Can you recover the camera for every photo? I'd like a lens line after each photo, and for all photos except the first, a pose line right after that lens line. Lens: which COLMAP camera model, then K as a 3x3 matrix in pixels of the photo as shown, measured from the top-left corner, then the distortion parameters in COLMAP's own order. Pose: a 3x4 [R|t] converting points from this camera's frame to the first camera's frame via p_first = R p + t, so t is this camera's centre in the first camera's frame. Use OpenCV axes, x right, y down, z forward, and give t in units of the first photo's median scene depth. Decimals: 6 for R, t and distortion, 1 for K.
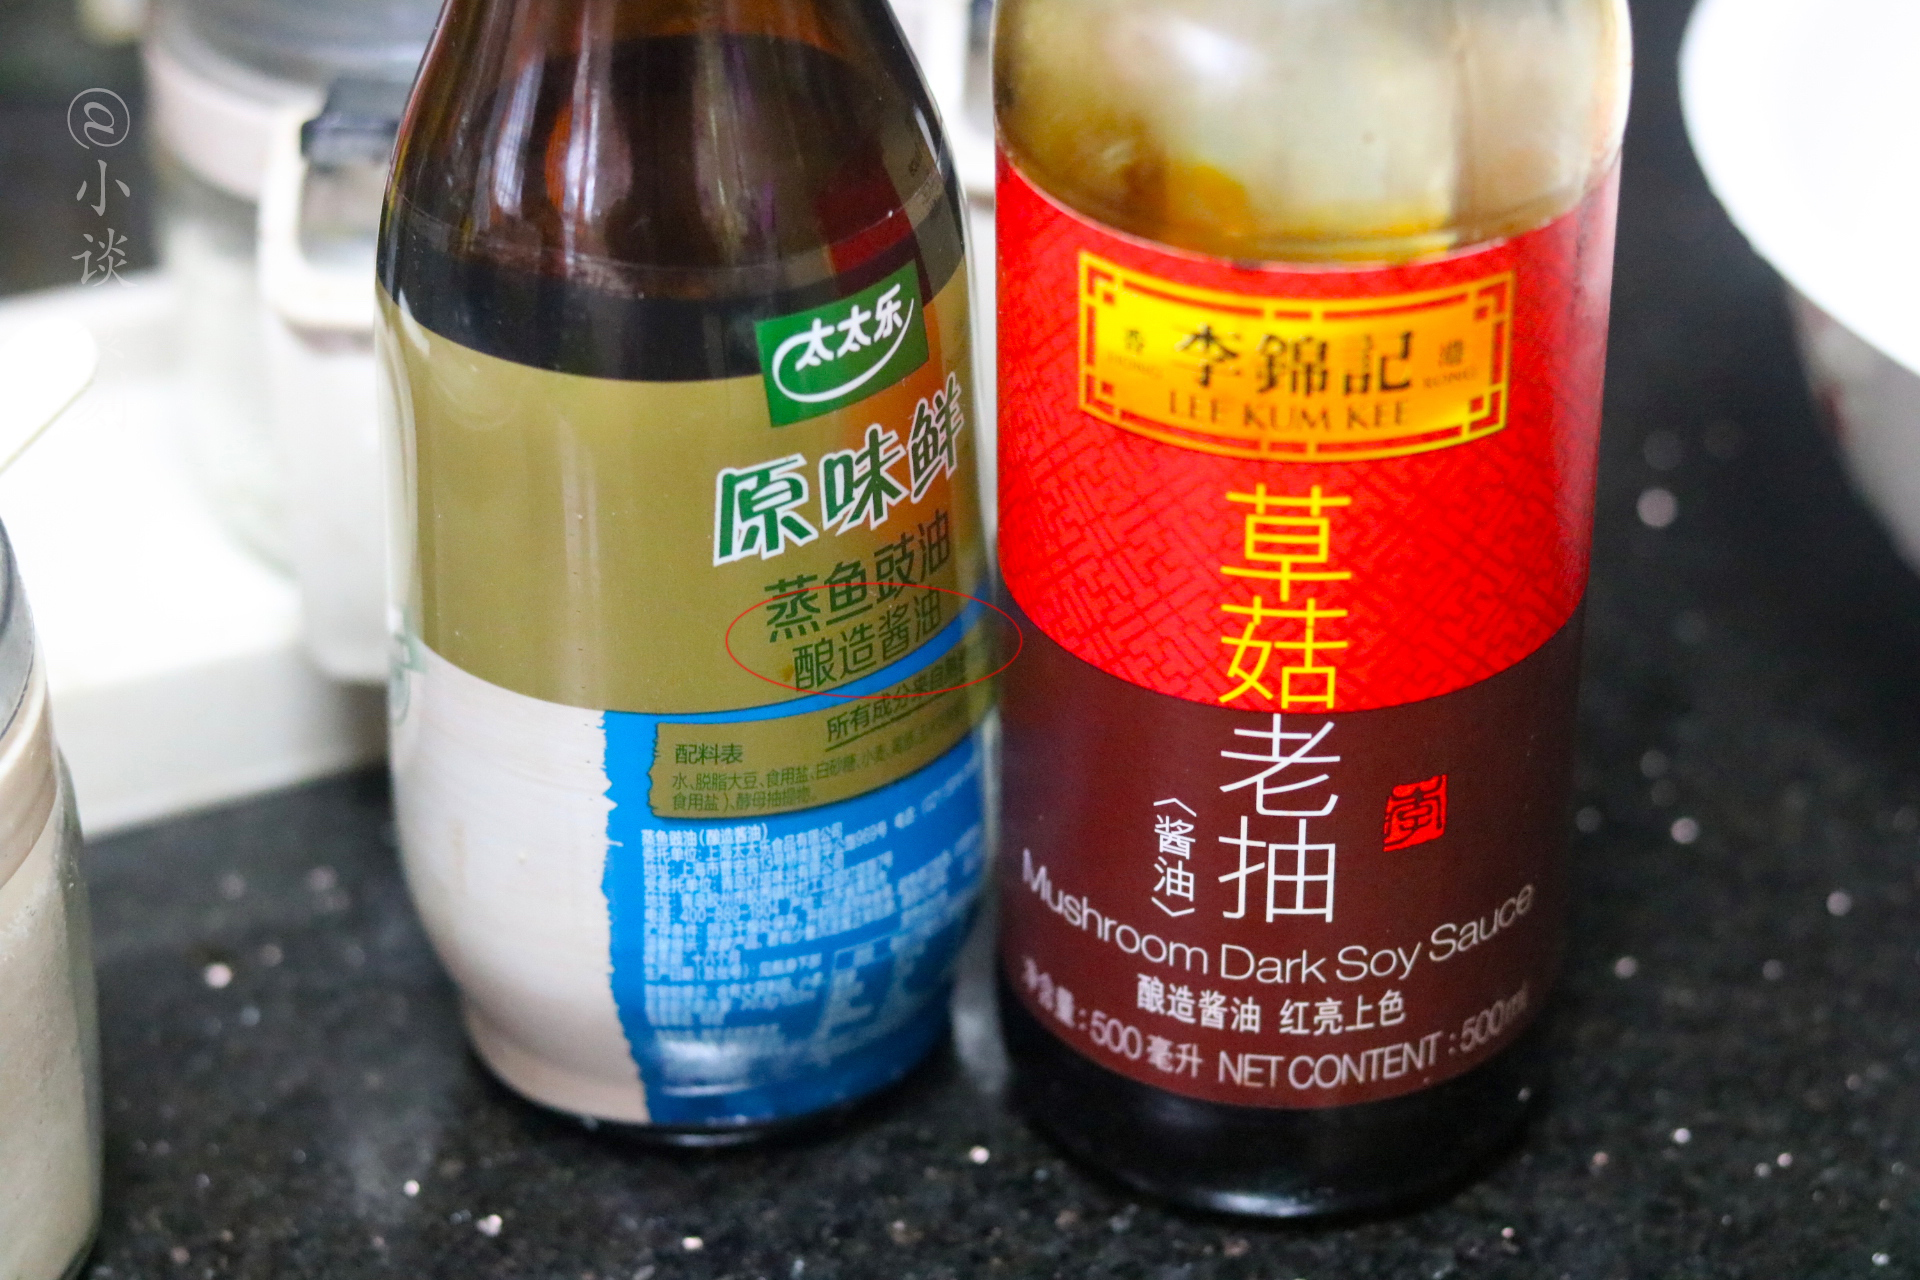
lens RADIAL K [[4586.6, 0, 960.0], [0, 4586.6, 640.0], [0, 0, 1]] dist [-0.015690, 0.001352]
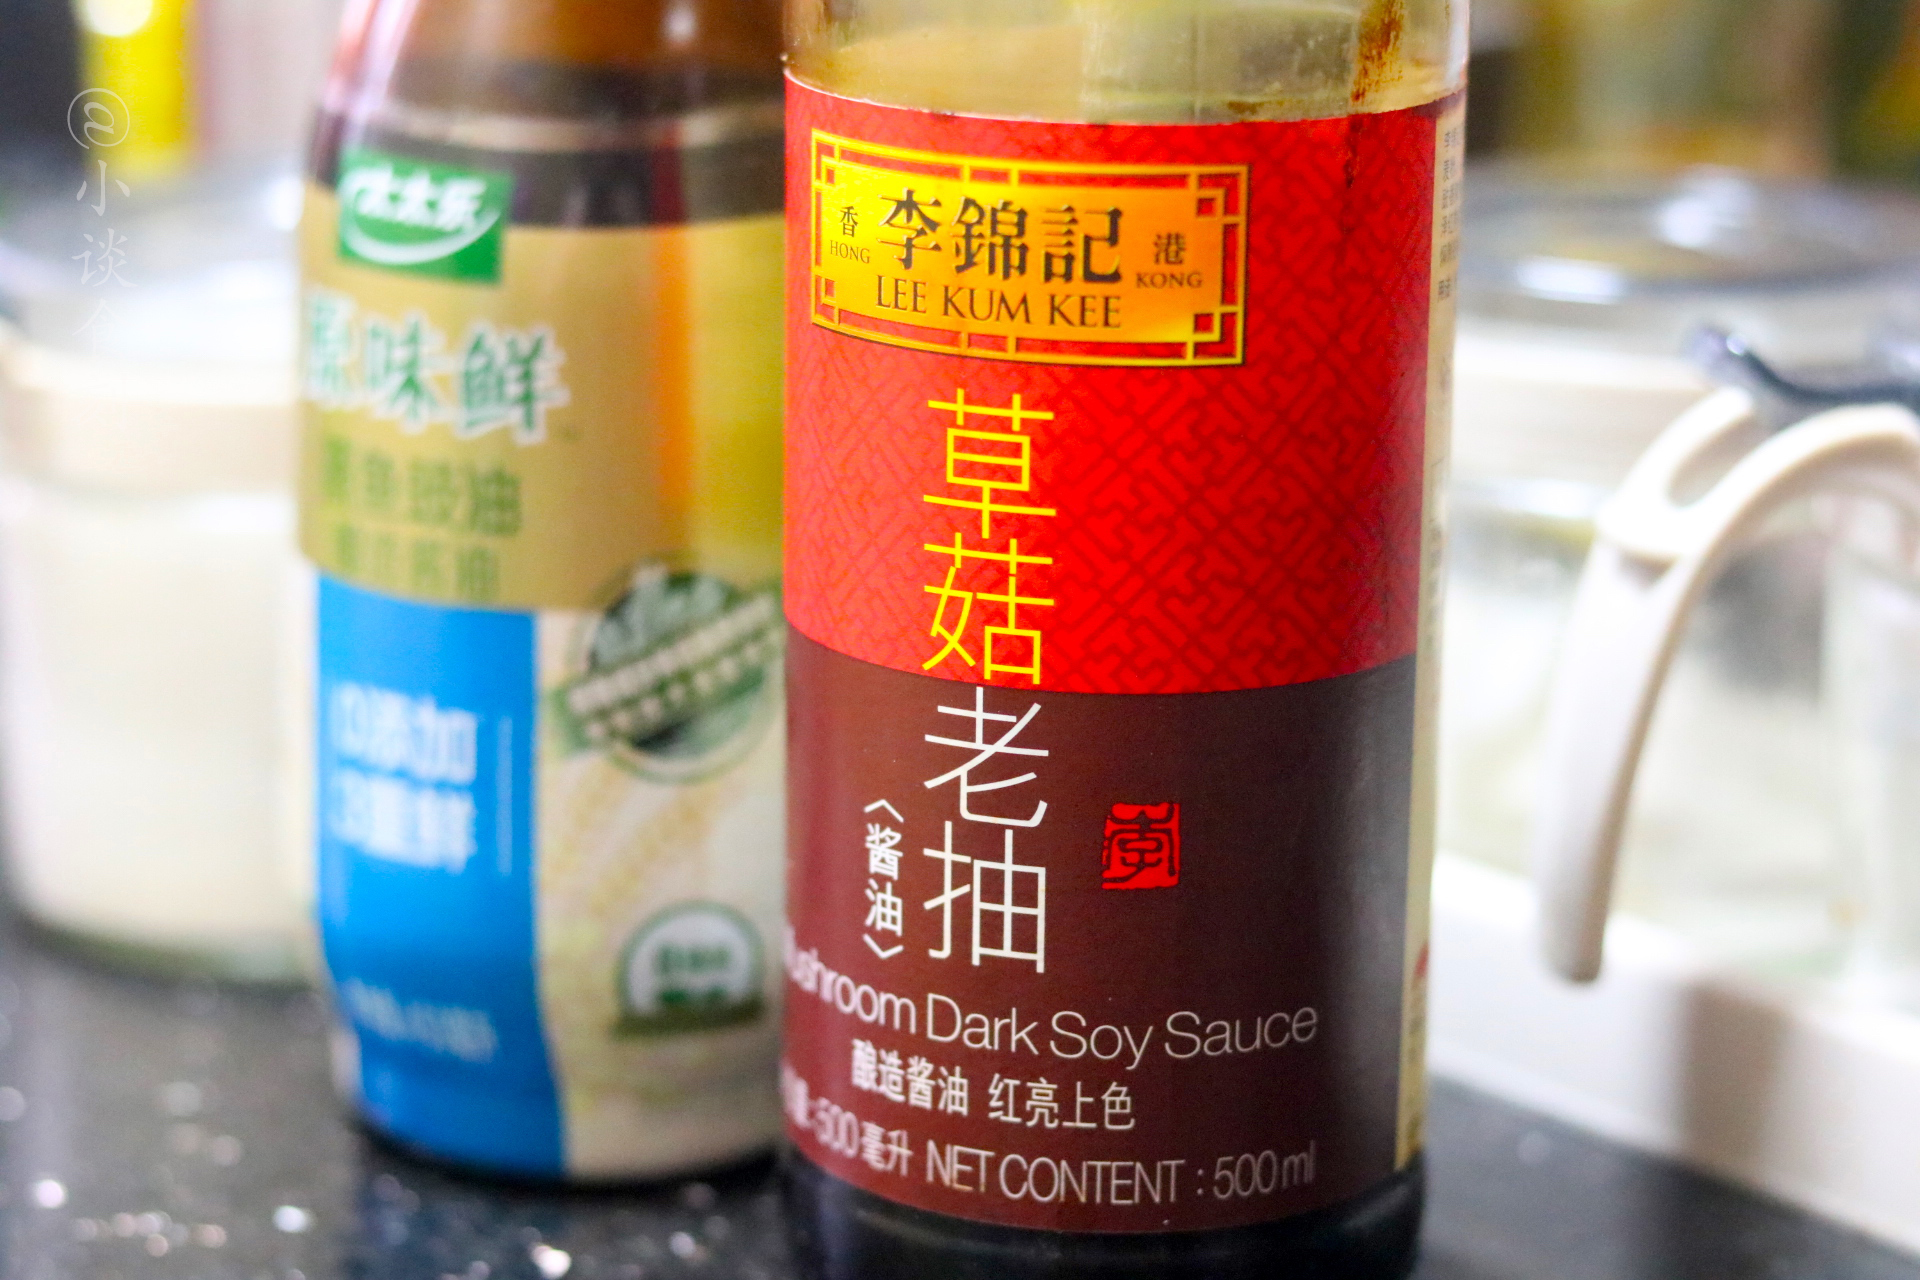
lens RADIAL K [[4586.6, 0, 960.0], [0, 4586.6, 640.0], [0, 0, 1]] dist [-0.015690, 0.001352]
pose [[0.954698, 0.103486, -0.279002, 0.309366], [-0.185380, 0.940253, -0.285585, 0.259515], [0.232778, 0.324369, 0.916842, 0.179927]]
